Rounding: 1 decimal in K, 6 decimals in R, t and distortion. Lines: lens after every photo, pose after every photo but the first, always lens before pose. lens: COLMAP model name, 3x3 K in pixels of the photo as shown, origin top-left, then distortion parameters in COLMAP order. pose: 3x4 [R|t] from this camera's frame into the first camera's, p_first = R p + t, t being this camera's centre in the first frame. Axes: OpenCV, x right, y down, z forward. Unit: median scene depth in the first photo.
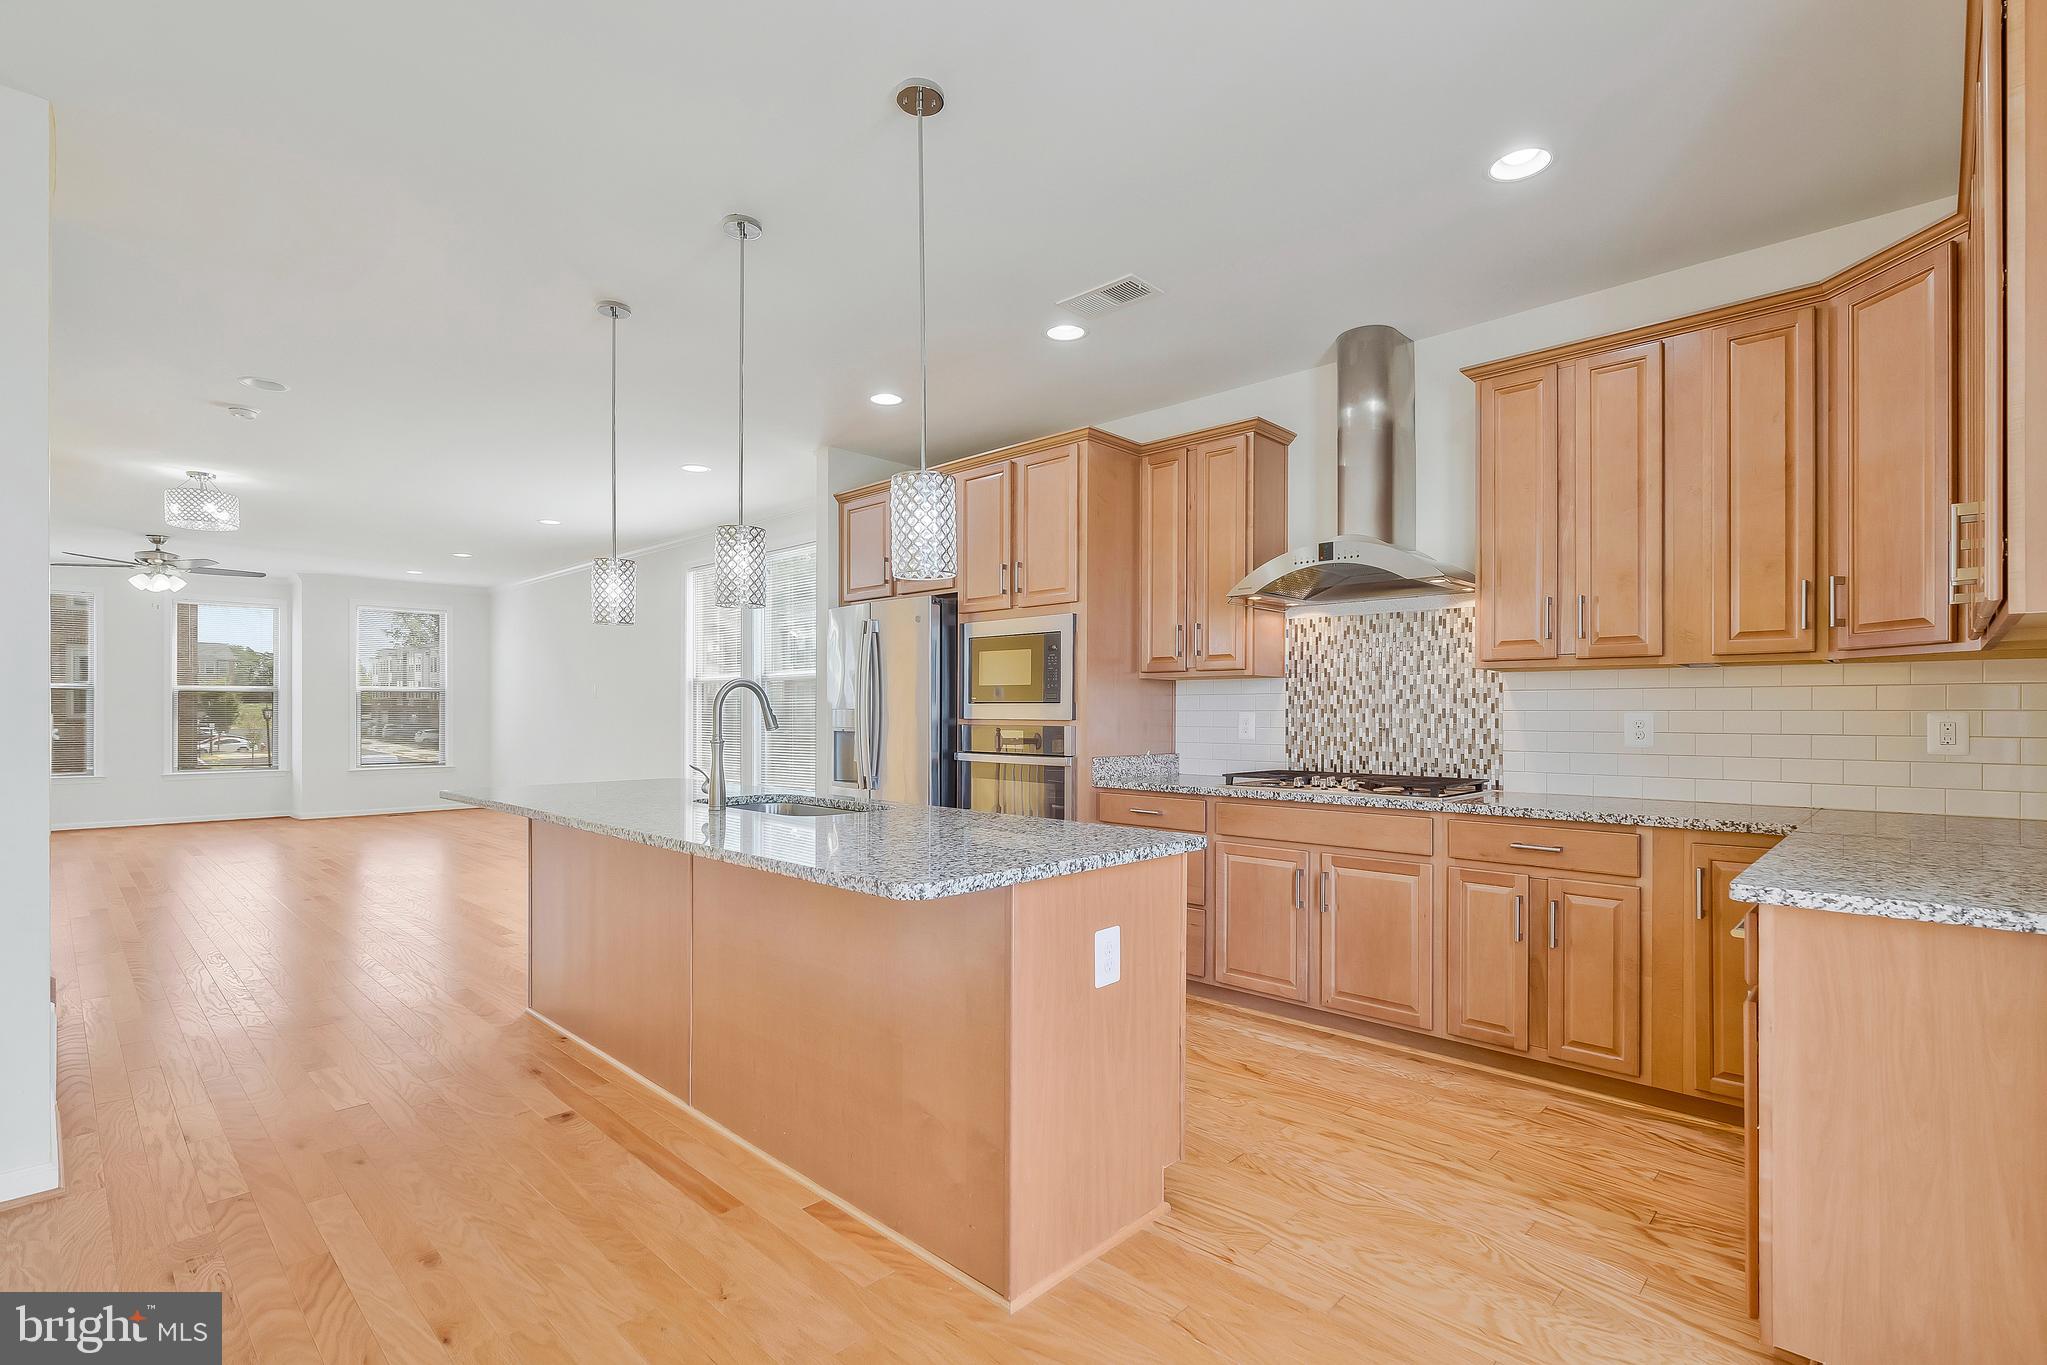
lens RADIAL K [[939.3, 0, 1028.2], [0, 939.3, 717.7], [0, 0, 1]] dist [-0.004550, 0.002315]
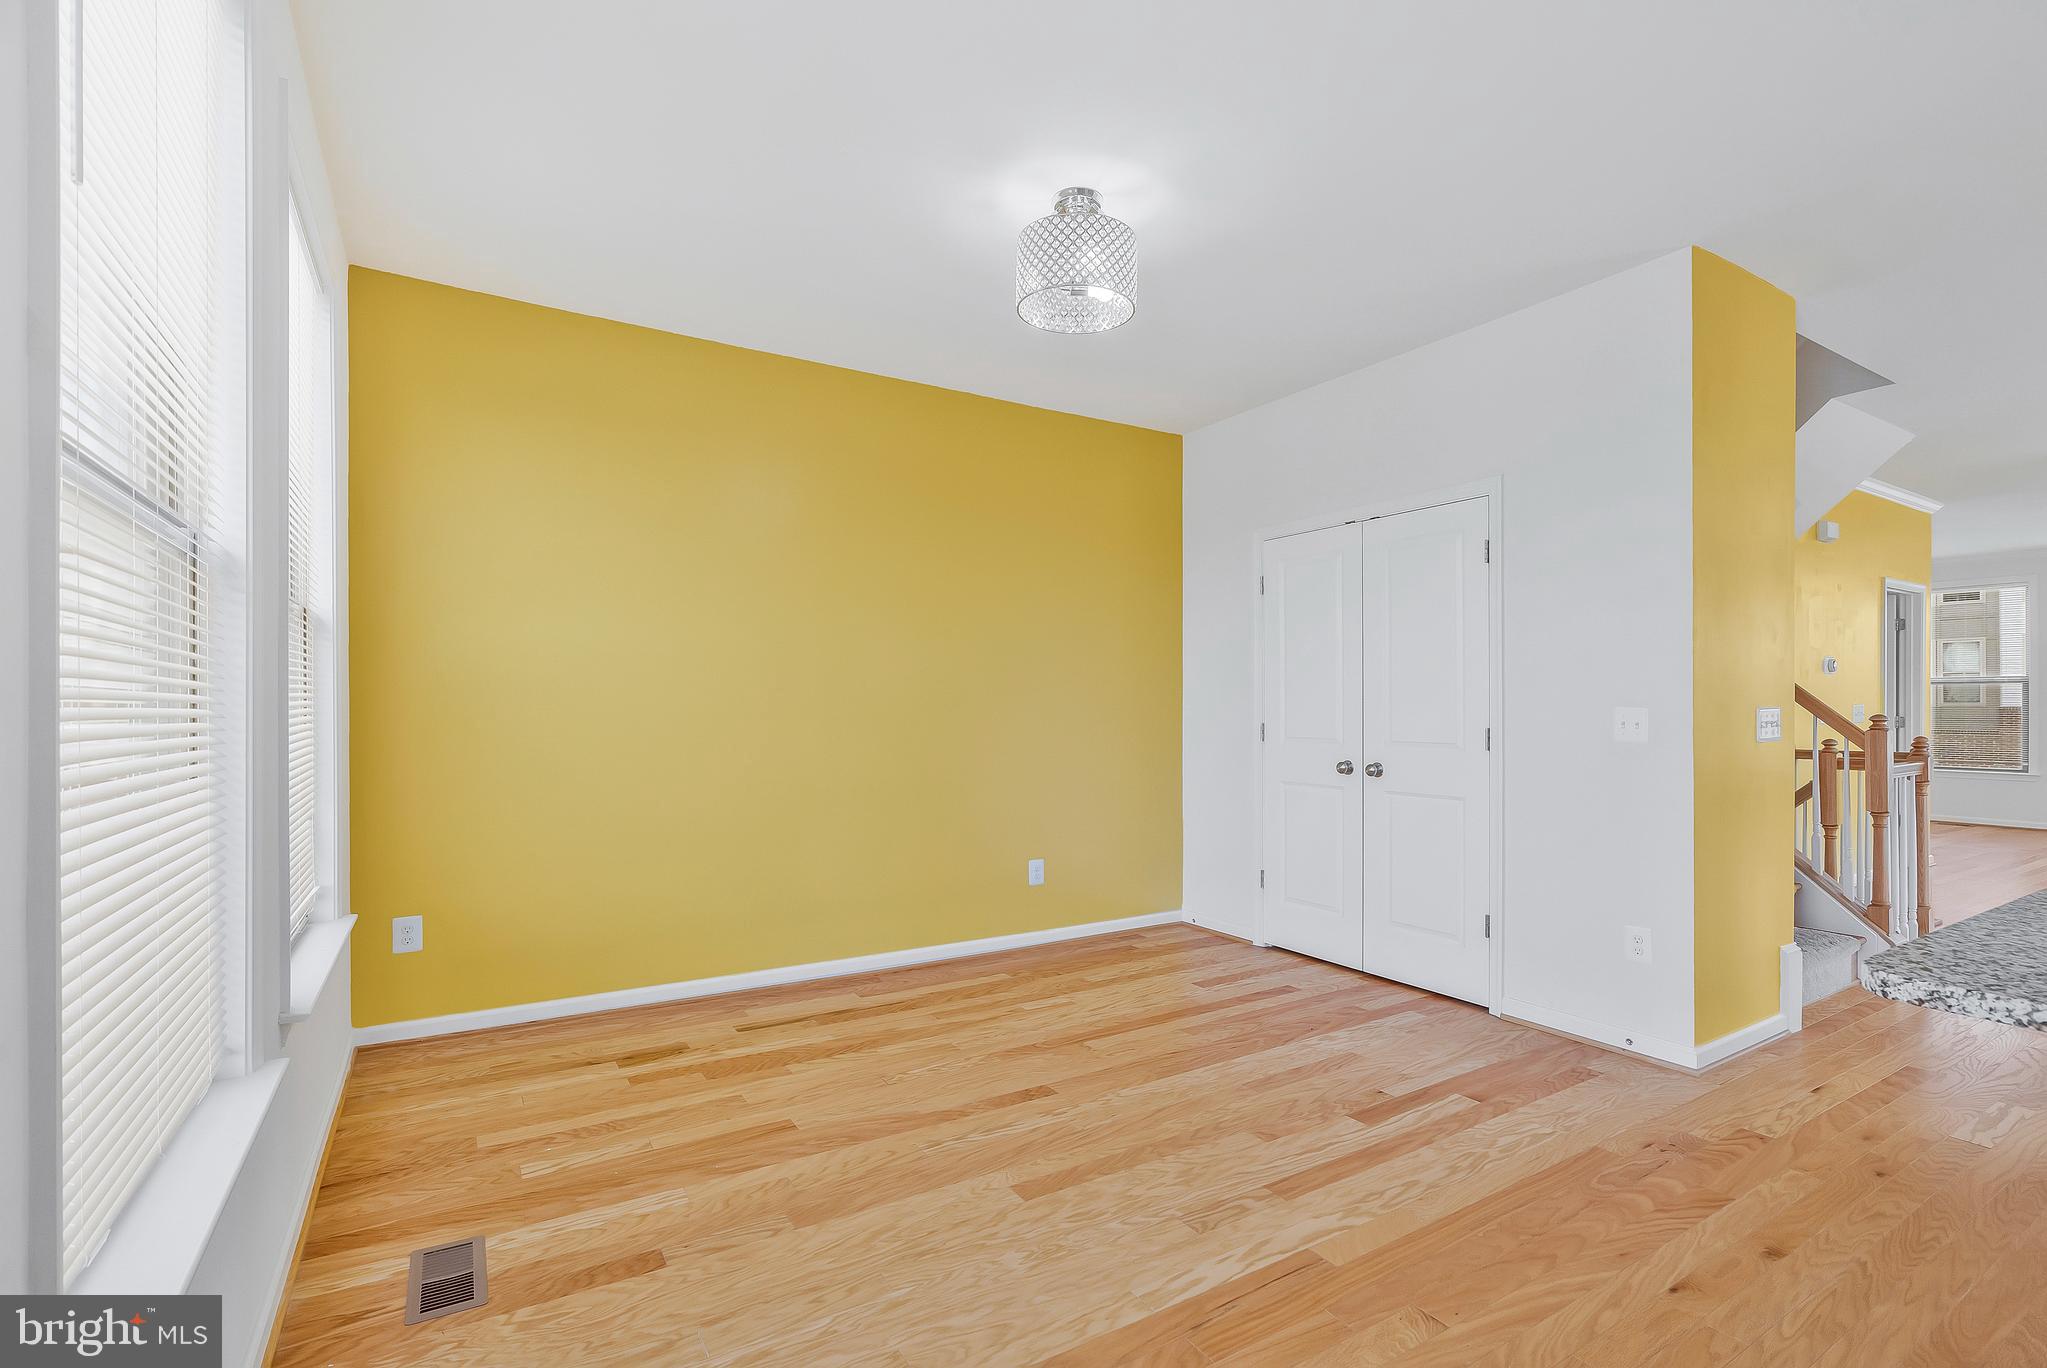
lens RADIAL K [[939.3, 0, 1040.0], [0, 939.3, 704.6], [0, 0, 1]] dist [-0.004550, 0.002315]
pose [[-0.239385, -0.005665, -0.970908, 0.349293], [-0.003505, 0.999982, -0.004970, -0.000162], [0.970918, 0.002214, -0.239400, 0.317913]]
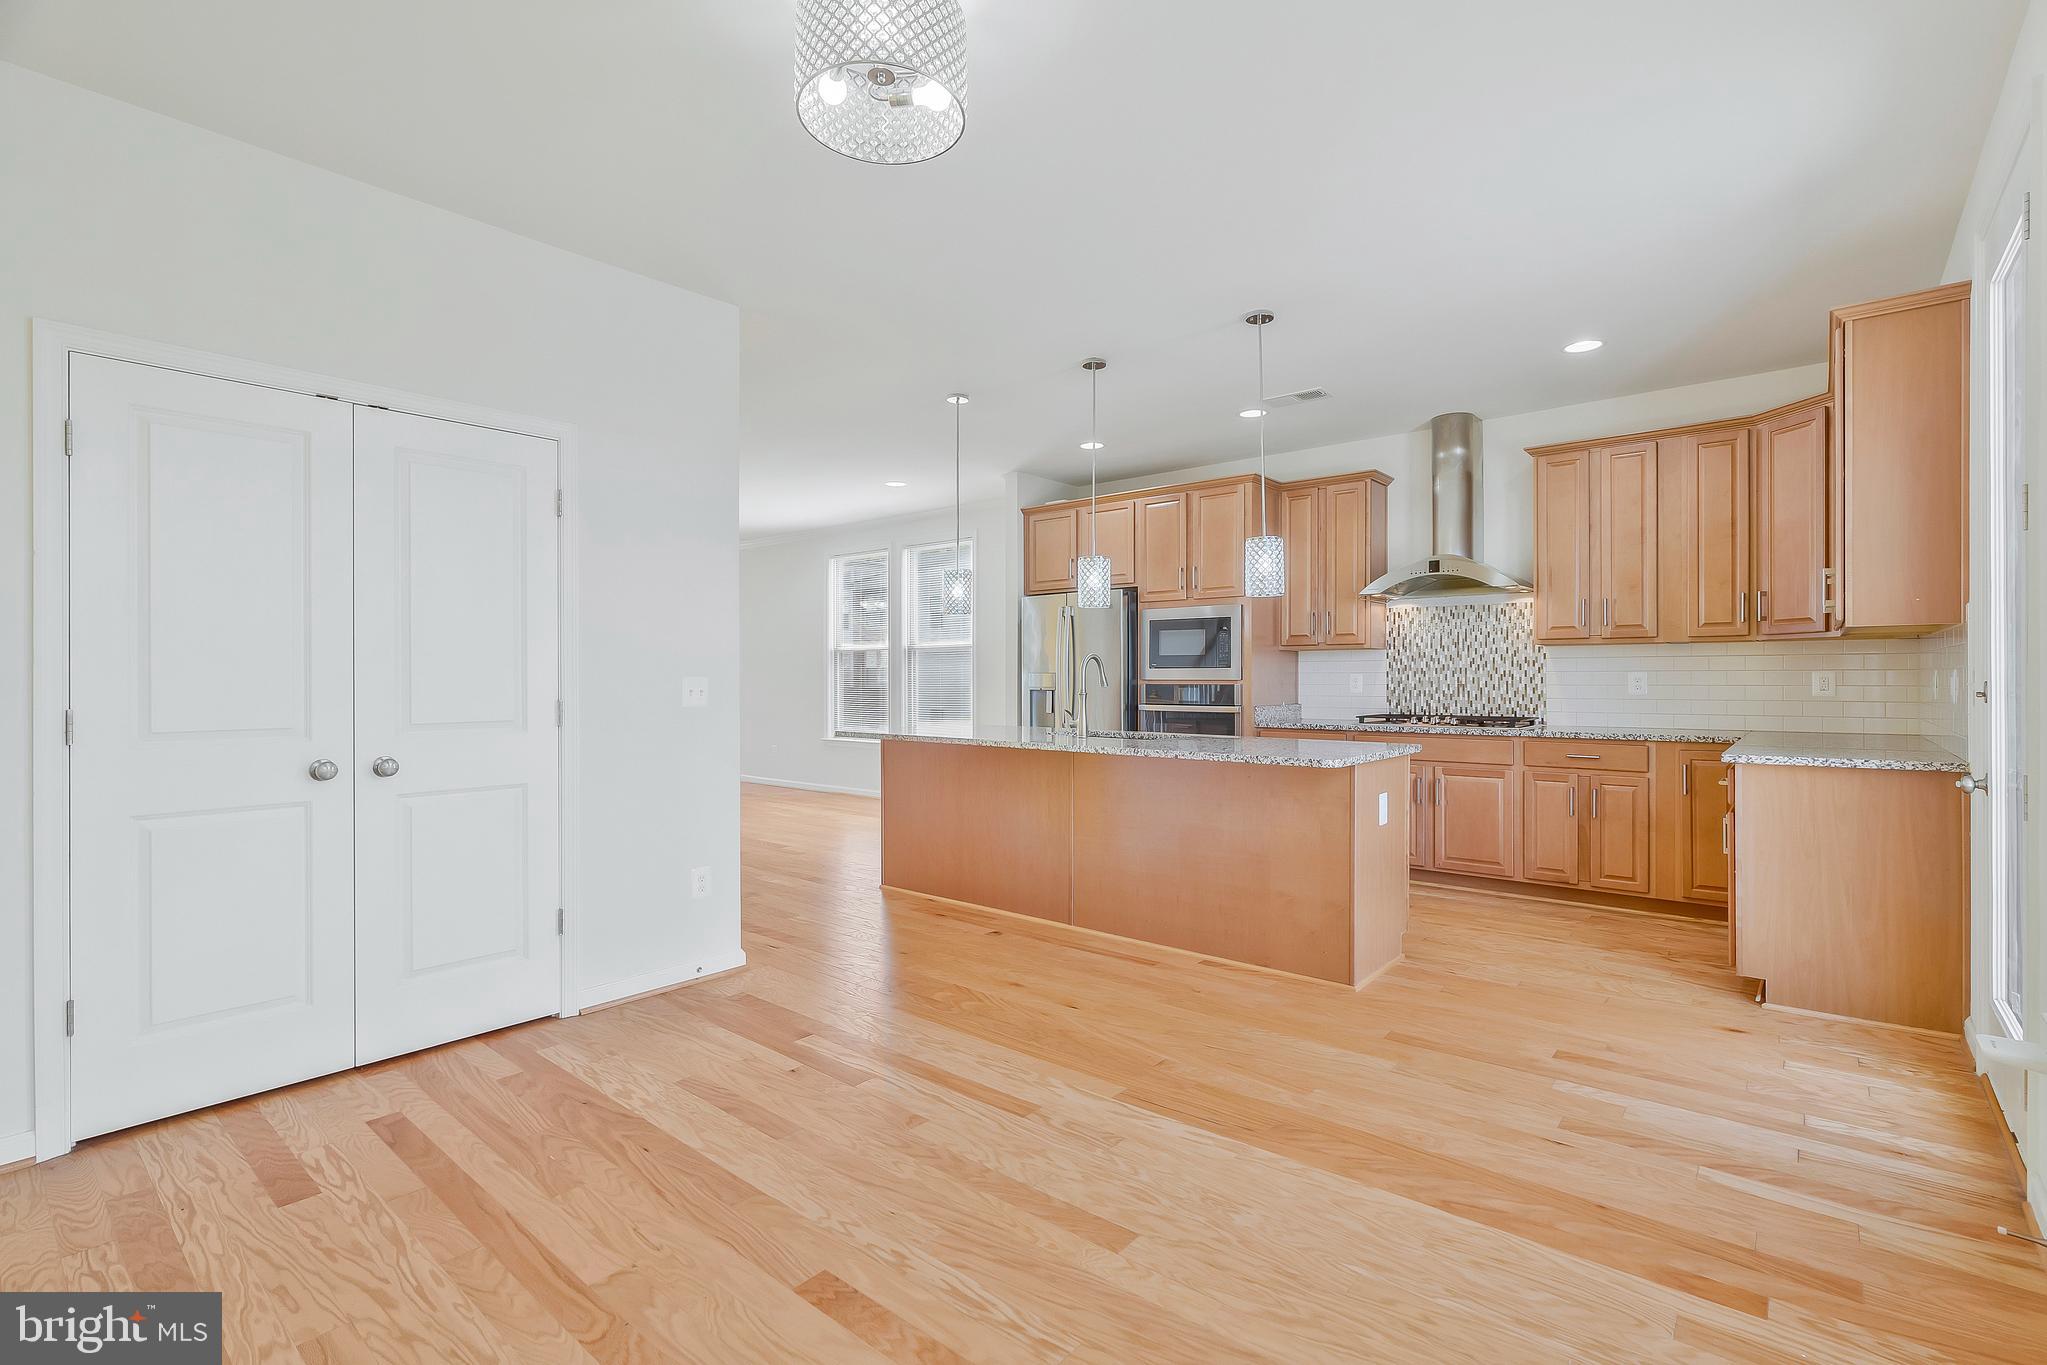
lens RADIAL K [[939.3, 0, 1024.7], [0, 939.3, 685.5], [0, 0, 1]] dist [-0.004550, 0.002315]
pose [[0.997923, -0.006487, 0.064098, -0.488409], [0.006186, 0.999969, 0.004897, 0.002556], [-0.064127, -0.004491, 0.997932, -0.513574]]
